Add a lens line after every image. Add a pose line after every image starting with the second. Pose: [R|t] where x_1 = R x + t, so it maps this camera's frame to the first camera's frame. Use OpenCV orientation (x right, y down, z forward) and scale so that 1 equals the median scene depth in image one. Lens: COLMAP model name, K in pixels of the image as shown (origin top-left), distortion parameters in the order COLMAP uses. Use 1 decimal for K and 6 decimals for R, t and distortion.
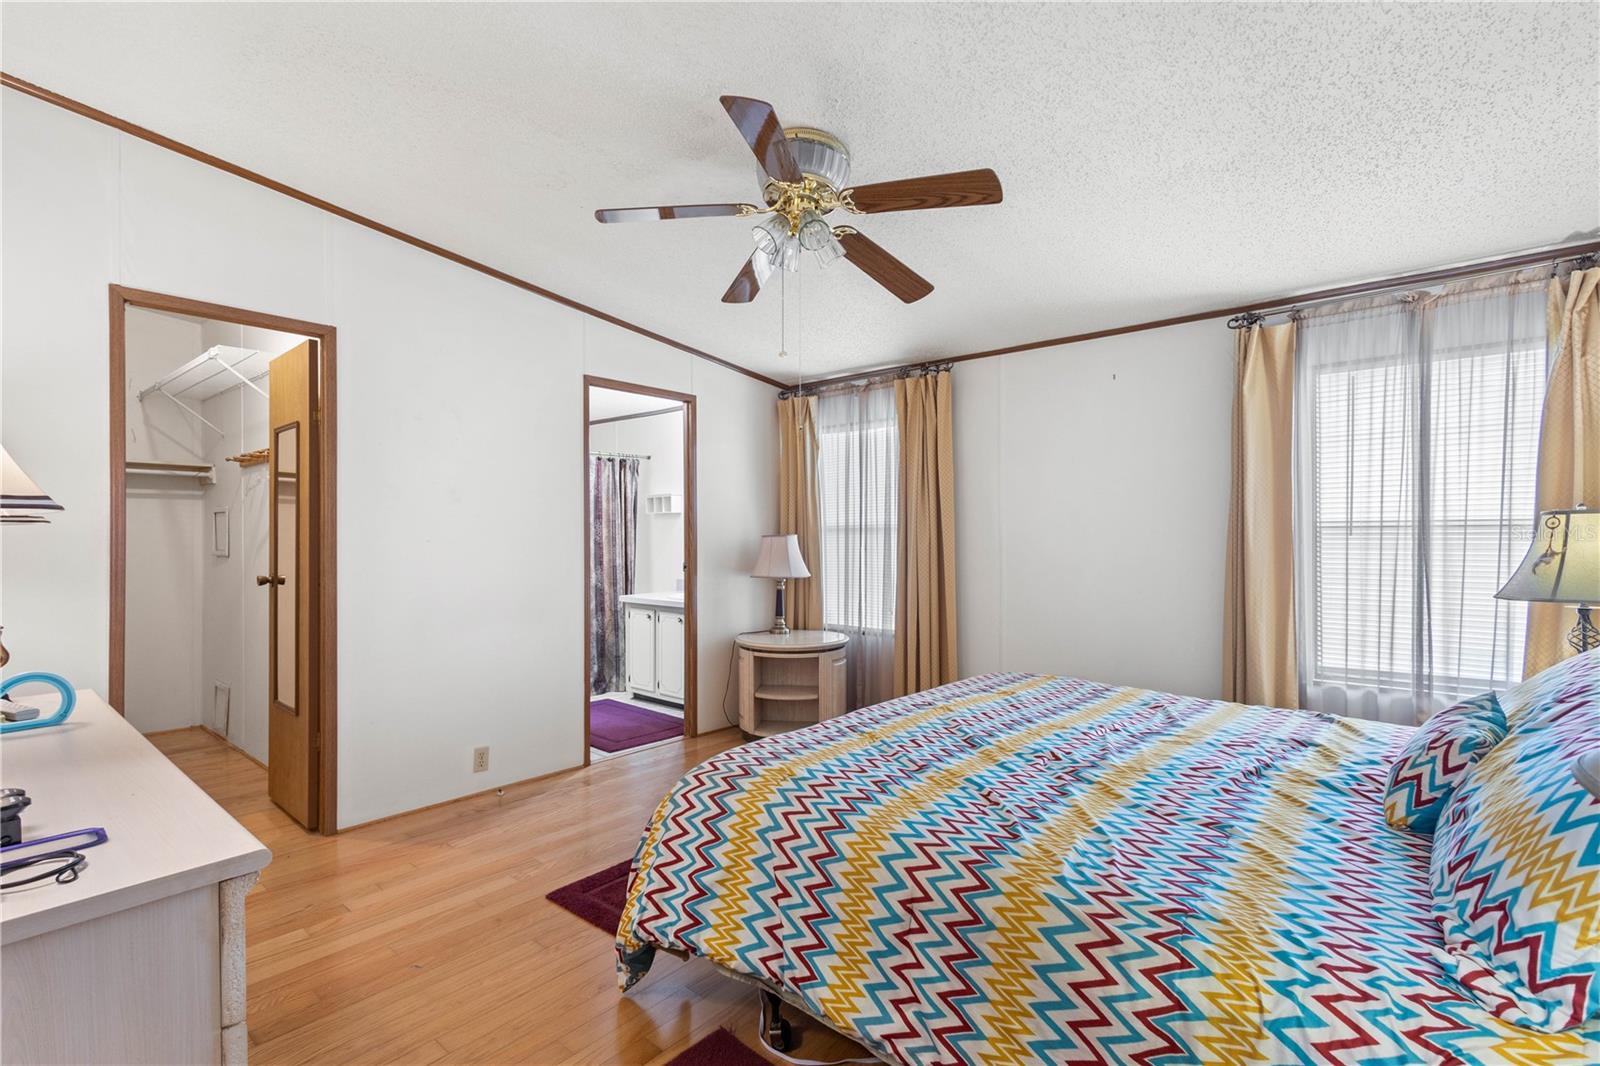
lens RADIAL K [[739.8, 0, 802.2], [0, 739.8, 537.3], [0, 0, 1]] dist [0.008827, -0.001233]
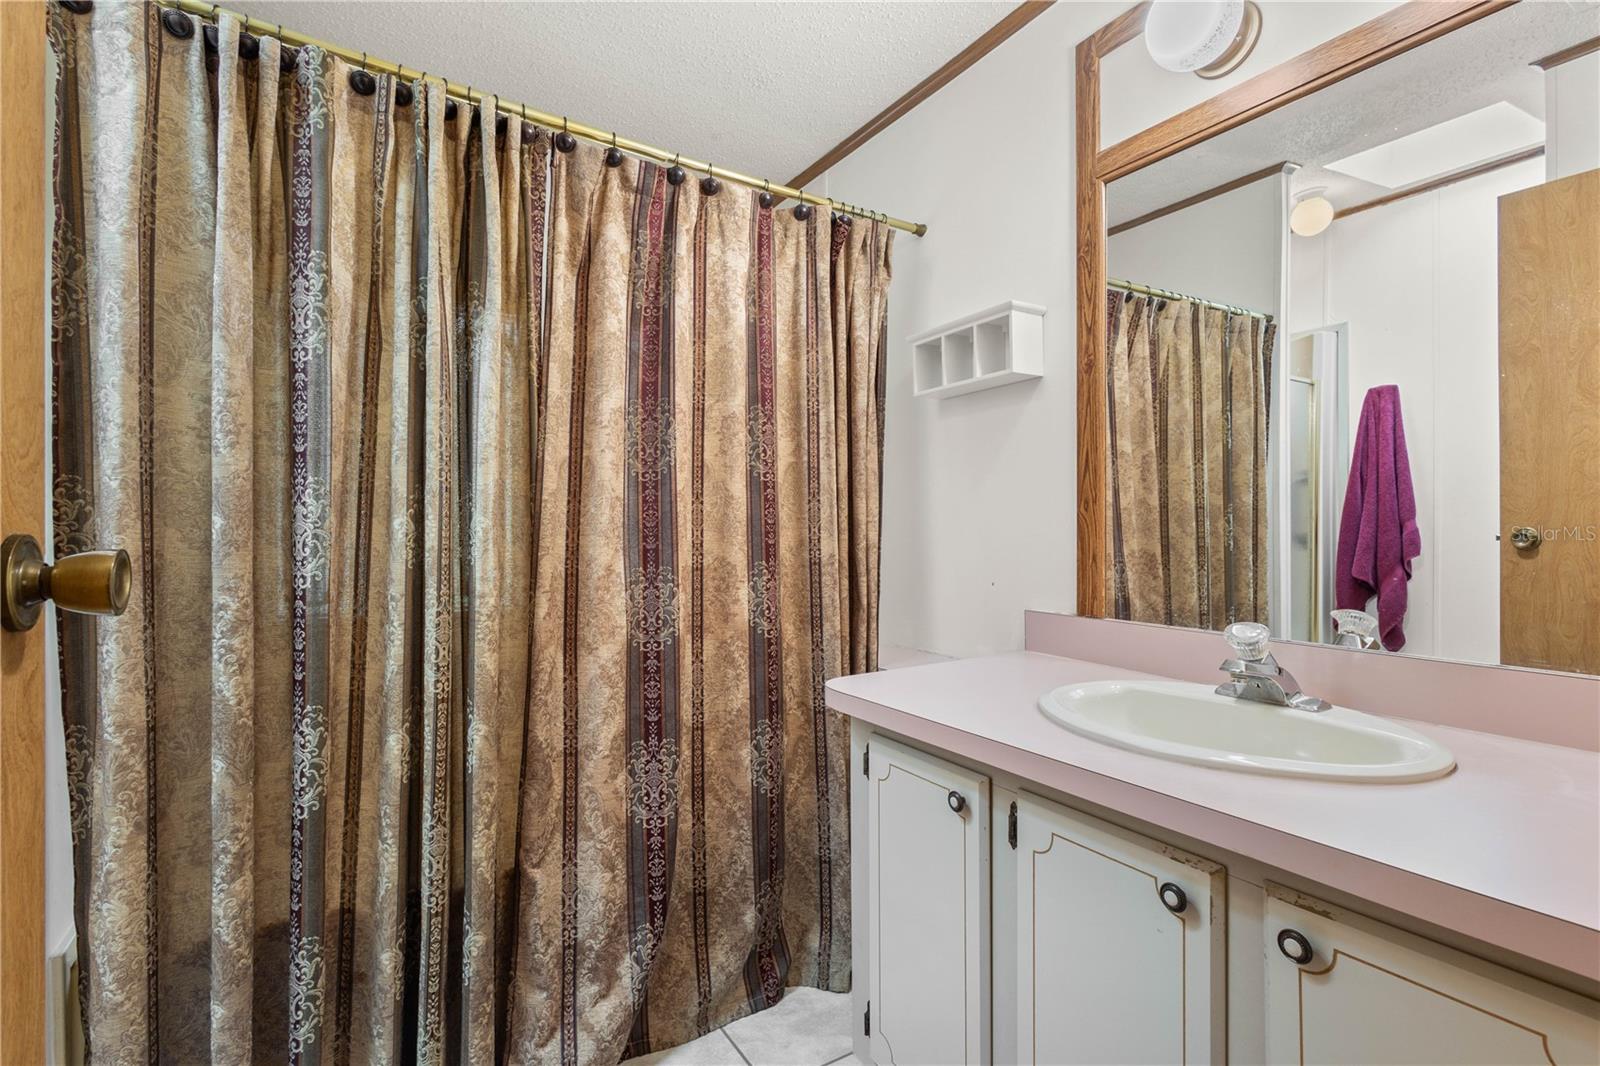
lens RADIAL K [[739.8, 0, 802.2], [0, 739.8, 537.3], [0, 0, 1]] dist [0.008827, -0.001233]
pose [[0.955992, 0.000997, -0.293391, -0.169815], [0.000070, 0.999993, 0.003626, 0.027606], [0.293393, -0.003487, 0.955986, 0.709150]]
